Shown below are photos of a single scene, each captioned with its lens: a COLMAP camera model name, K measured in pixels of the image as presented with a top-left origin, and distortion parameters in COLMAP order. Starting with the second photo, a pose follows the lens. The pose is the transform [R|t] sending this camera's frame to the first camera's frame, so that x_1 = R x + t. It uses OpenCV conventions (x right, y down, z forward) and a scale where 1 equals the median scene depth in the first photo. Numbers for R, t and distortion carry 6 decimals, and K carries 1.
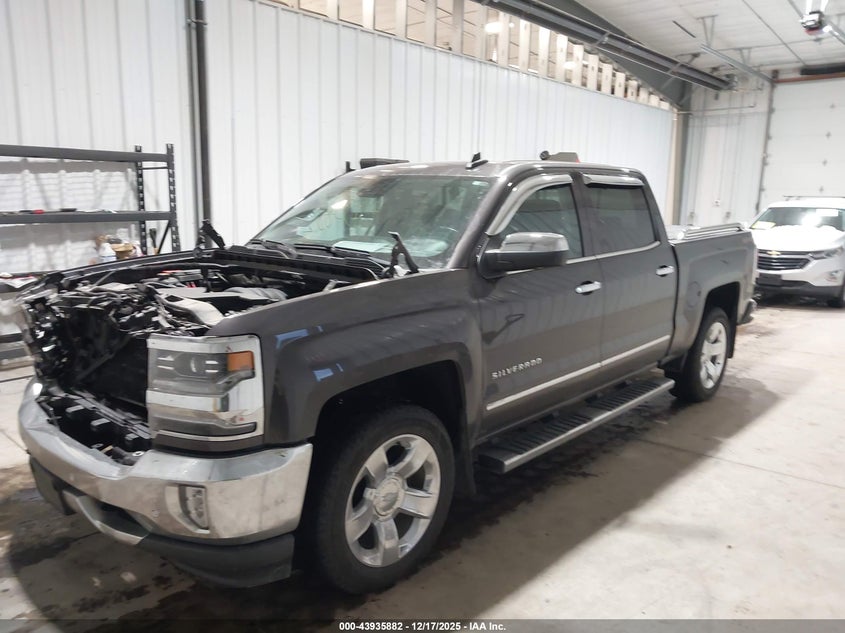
lens RADIAL K [[673.5, 0, 424.8], [0, 673.5, 319.1], [0, 0, 1]] dist [0.013670, -0.007717]
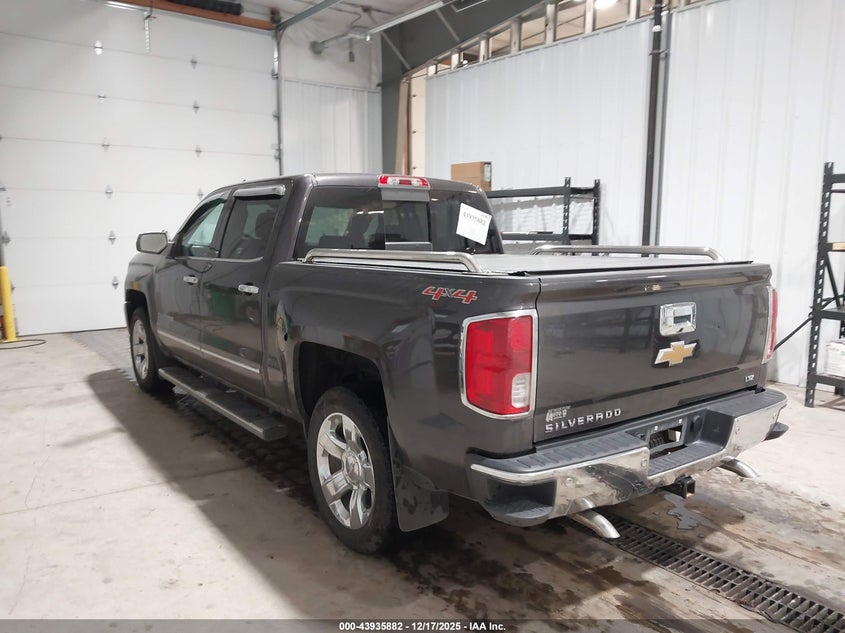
lens RADIAL K [[673.5, 0, 425.0], [0, 673.5, 315.6], [0, 0, 1]] dist [0.013670, -0.007717]
pose [[-0.209163, 0.115035, -0.971091, 0.903788], [-0.176200, 0.972370, 0.153138, -0.167555], [0.961876, 0.203137, -0.183115, 1.075989]]
